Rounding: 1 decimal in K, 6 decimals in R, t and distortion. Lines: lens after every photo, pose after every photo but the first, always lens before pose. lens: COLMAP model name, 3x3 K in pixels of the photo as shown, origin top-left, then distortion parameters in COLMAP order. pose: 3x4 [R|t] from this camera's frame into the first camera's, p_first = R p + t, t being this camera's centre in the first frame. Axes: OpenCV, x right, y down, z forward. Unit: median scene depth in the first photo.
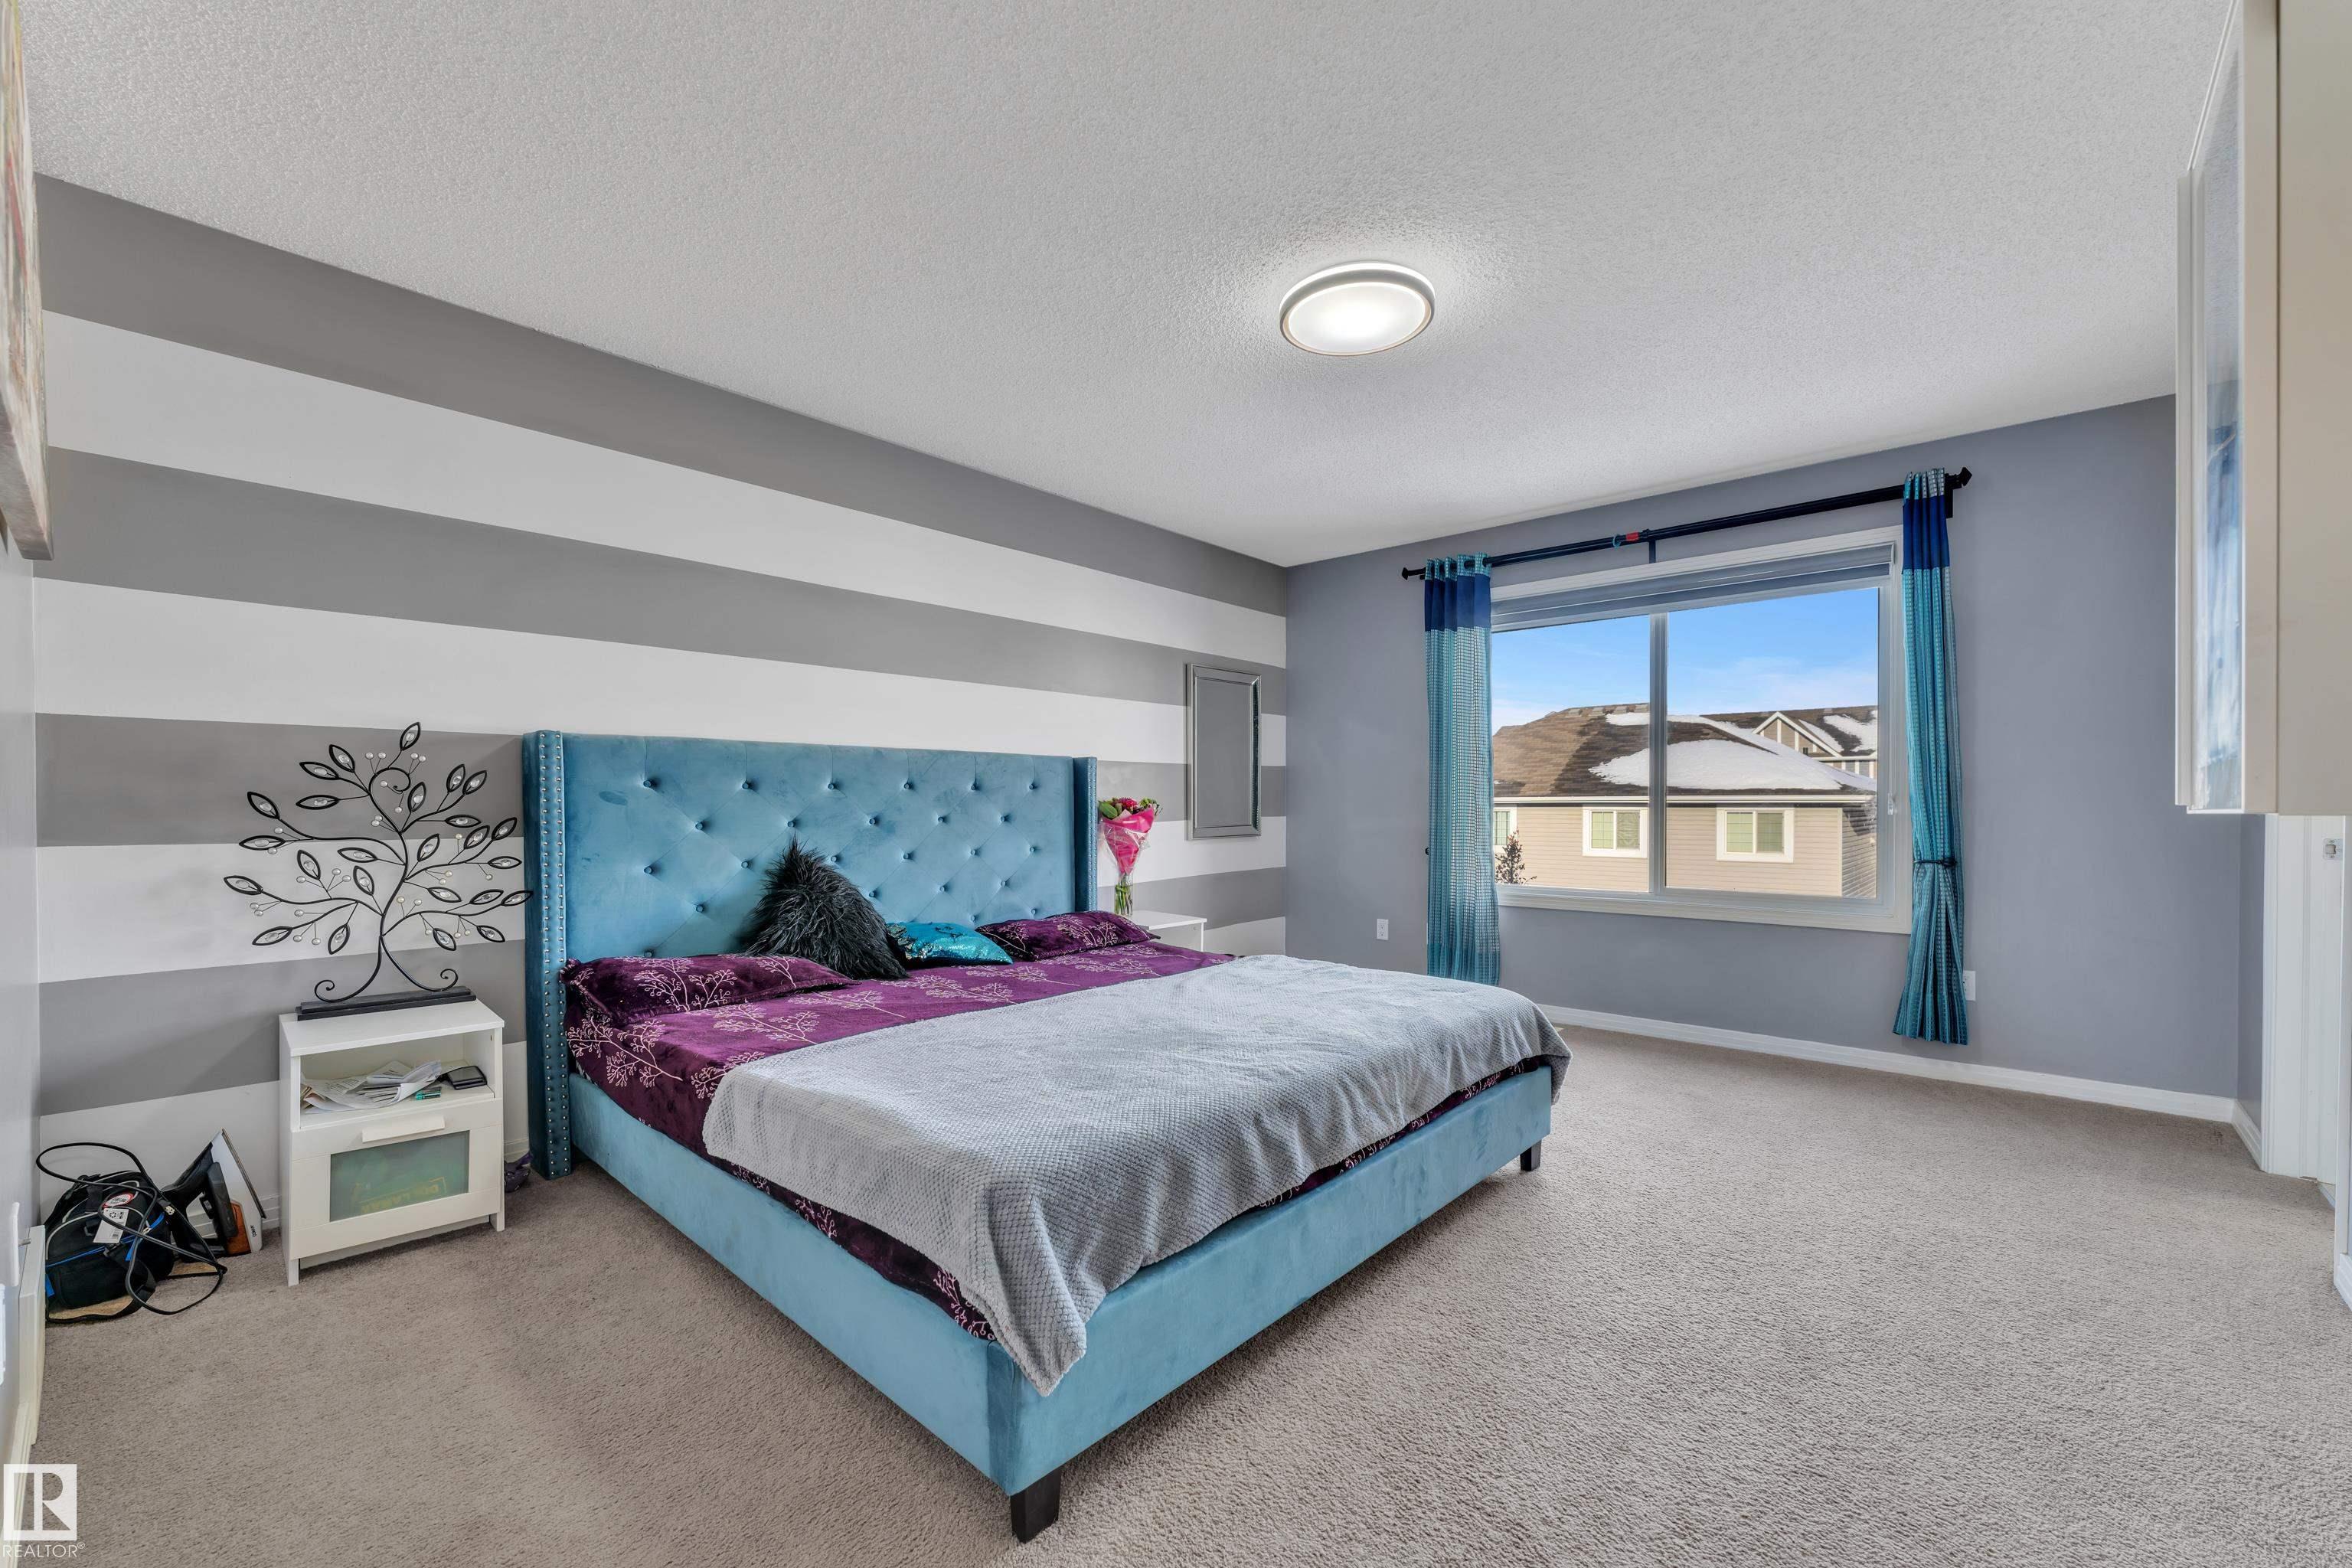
lens RADIAL K [[1011.0, 0, 1176.0], [0, 1011.0, 784.0], [0, 0, 1]] dist [0.000302, 0.000021]
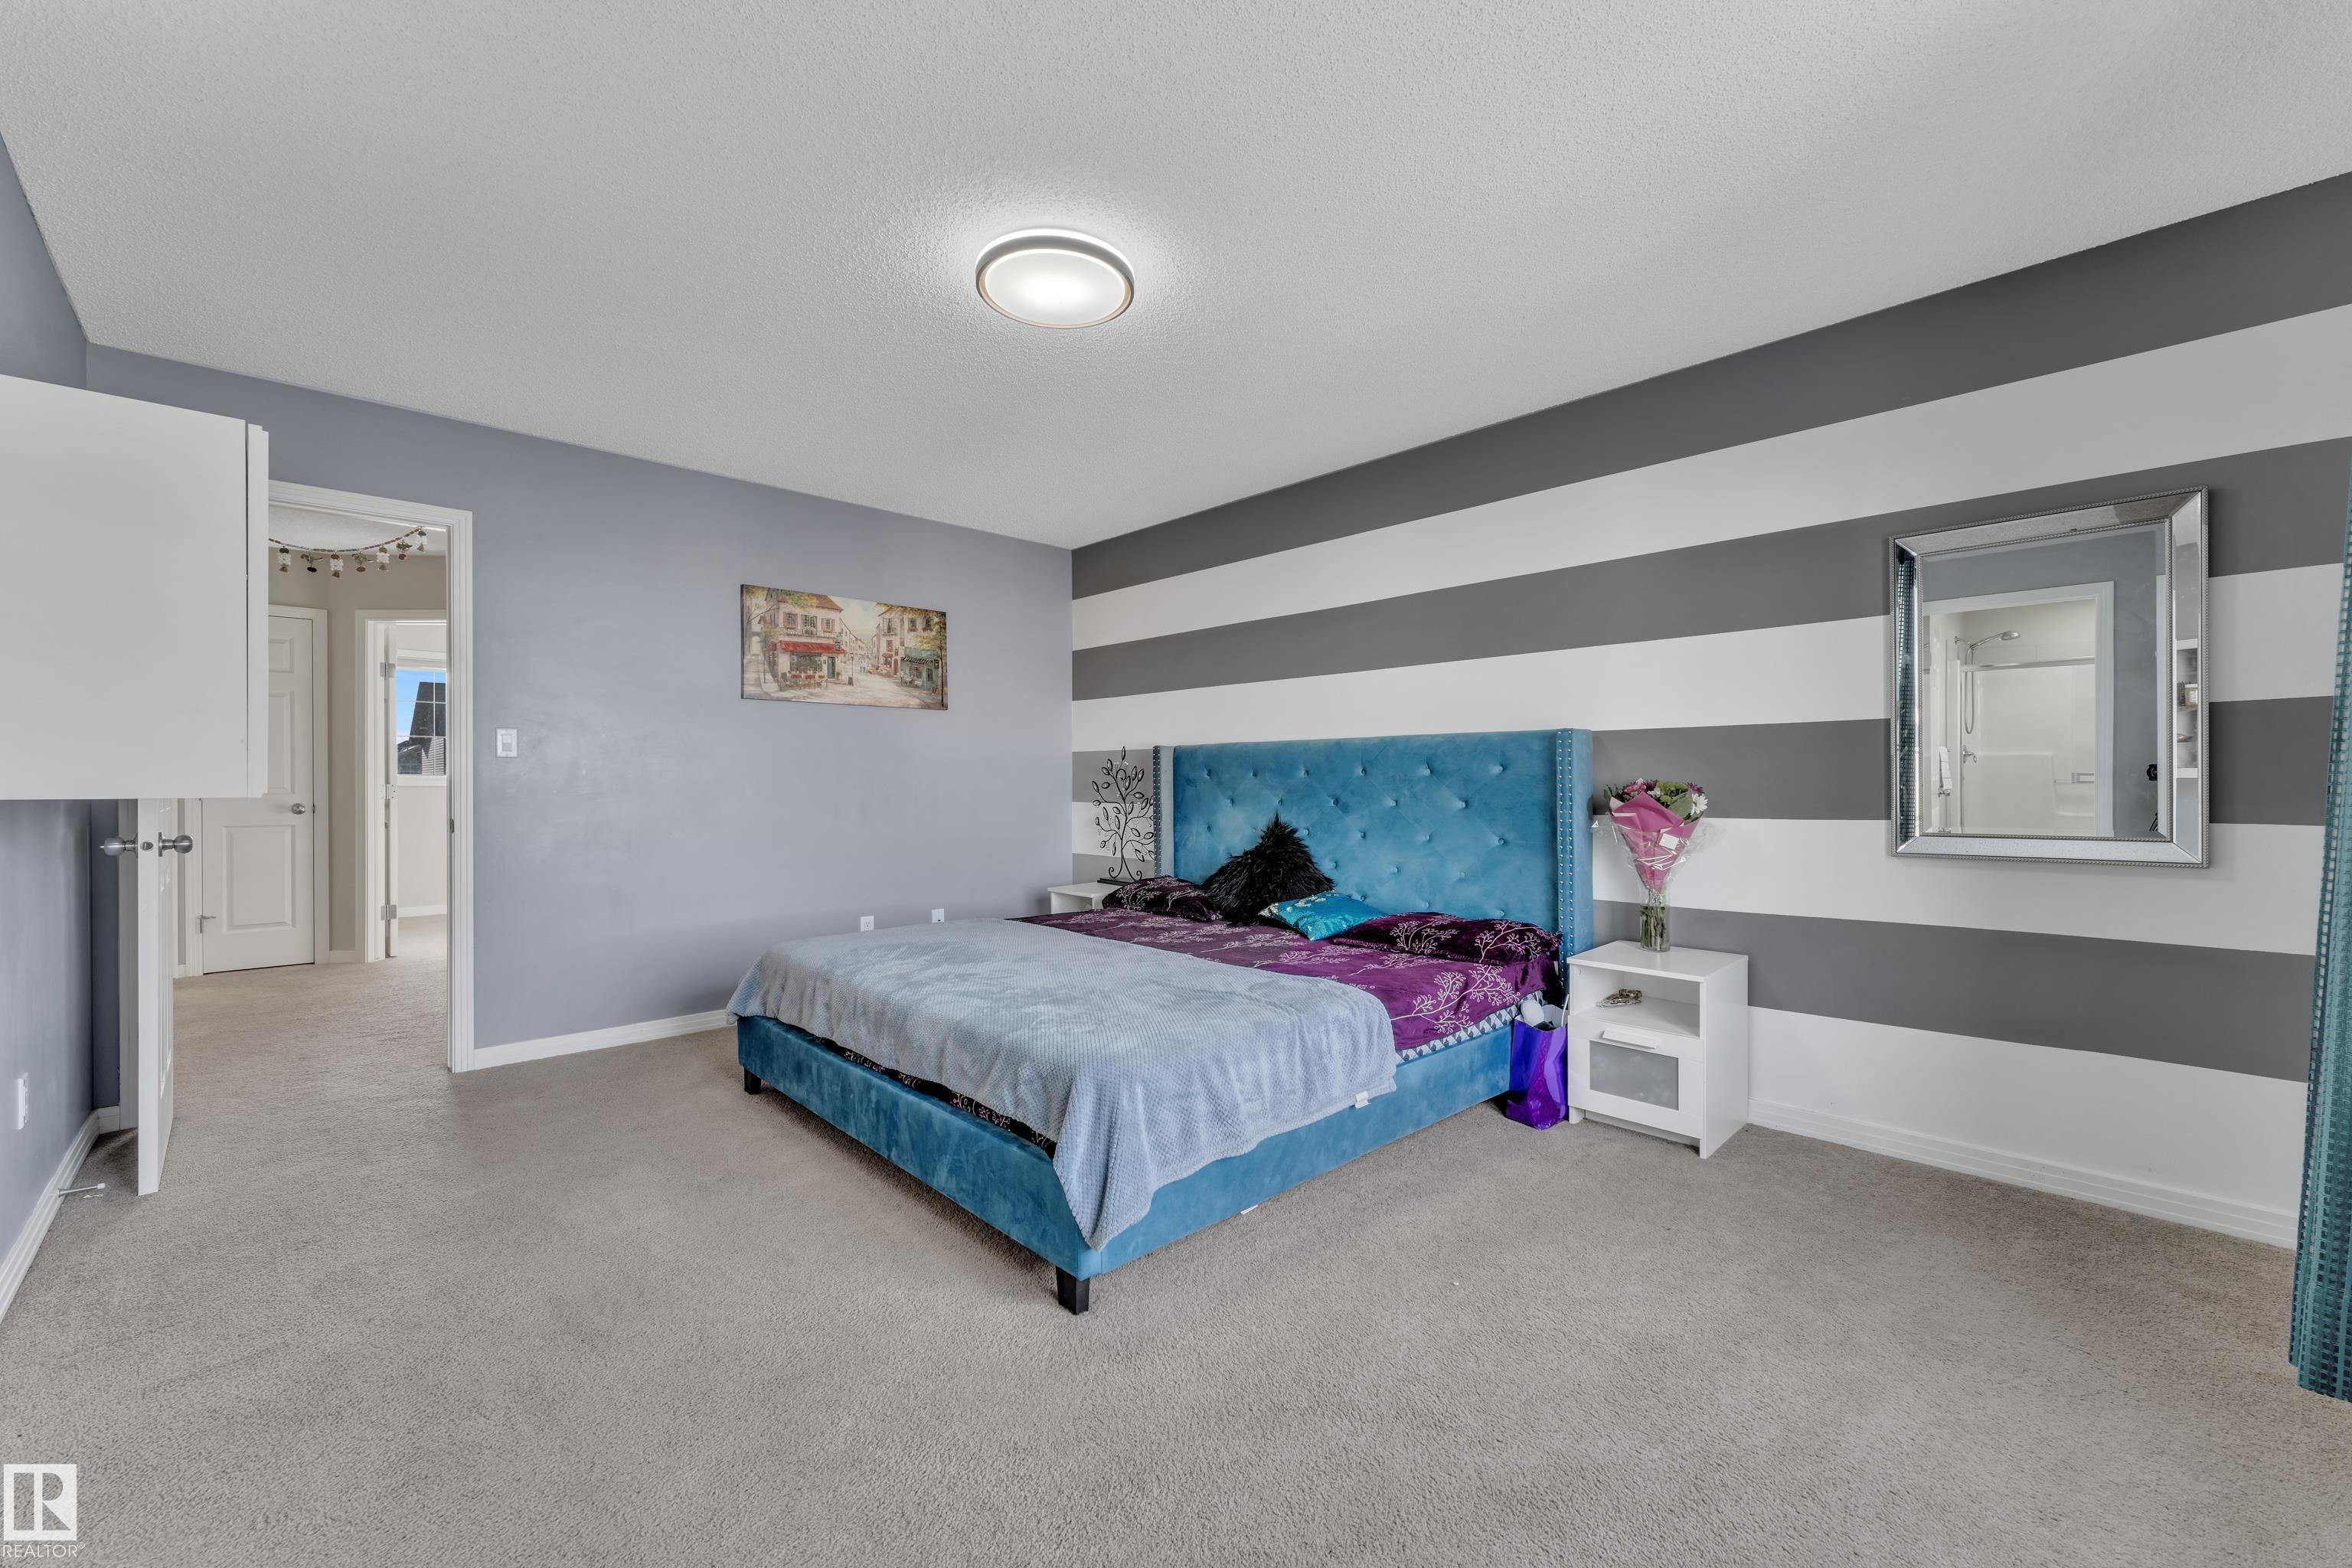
lens RADIAL K [[947.2, 0, 1176.5], [0, 947.2, 789.3], [0, 0, 1]] dist [0.001822, 0.000250]
pose [[-0.066797, 0.006841, -0.997743, 0.932042], [0.015666, 0.999860, 0.005807, 0.013851], [0.997644, -0.015242, -0.066895, 1.011011]]
